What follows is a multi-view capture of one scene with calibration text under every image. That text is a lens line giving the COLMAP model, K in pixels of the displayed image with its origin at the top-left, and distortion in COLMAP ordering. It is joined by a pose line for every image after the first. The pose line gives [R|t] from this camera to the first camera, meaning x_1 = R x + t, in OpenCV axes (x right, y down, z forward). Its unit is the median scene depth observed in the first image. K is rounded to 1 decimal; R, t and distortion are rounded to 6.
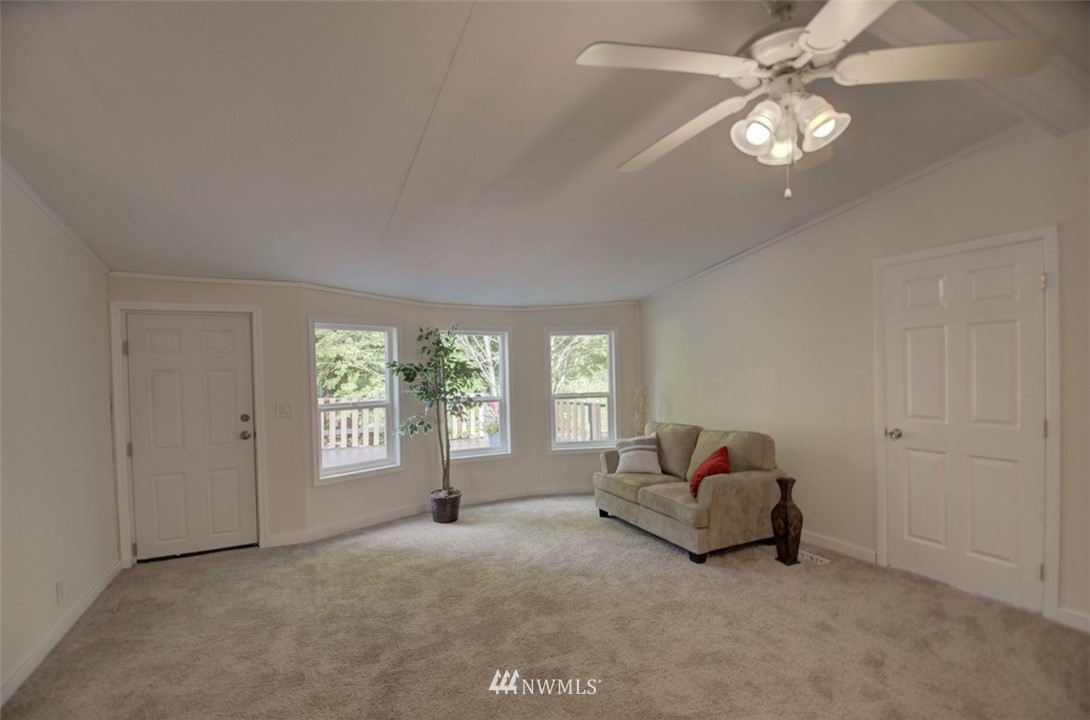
lens RADIAL K [[483.1, 0, 539.3], [0, 483.1, 379.3], [0, 0, 1]] dist [0.024531, -0.000258]
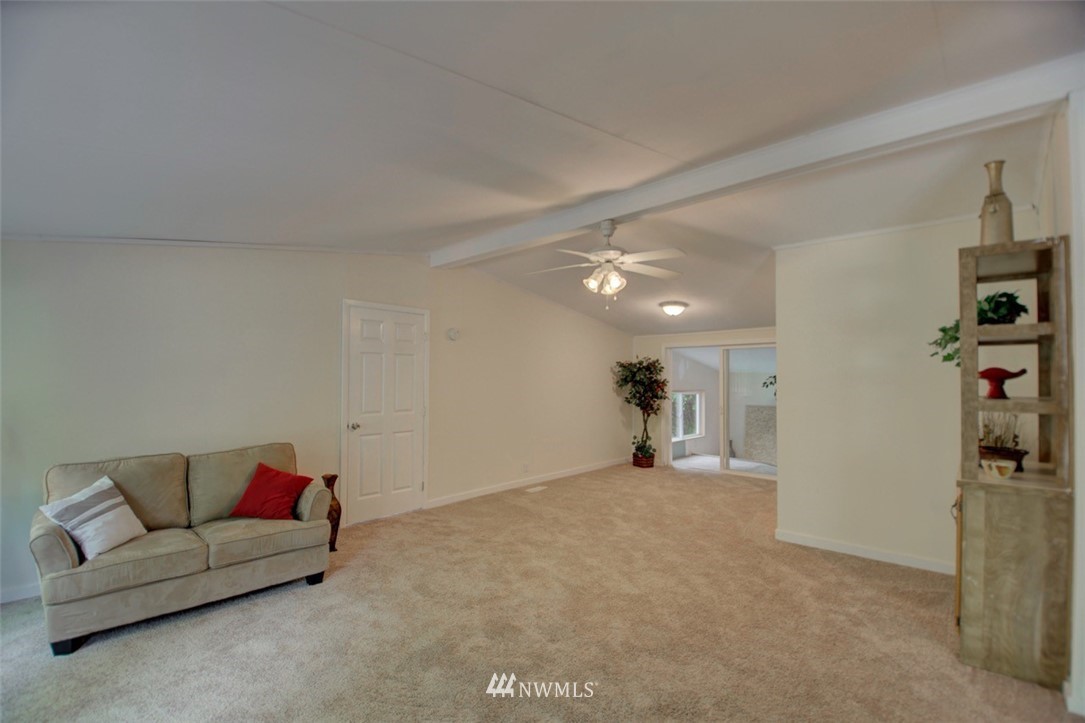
lens RADIAL K [[480.9, 0, 536.8], [0, 480.9, 380.7], [0, 0, 1]] dist [0.024531, -0.000258]
pose [[-0.314688, 0.009551, 0.949147, -0.793448], [0.015018, 0.999874, -0.005083, -0.004080], [-0.949076, 0.012654, -0.314792, 0.996076]]
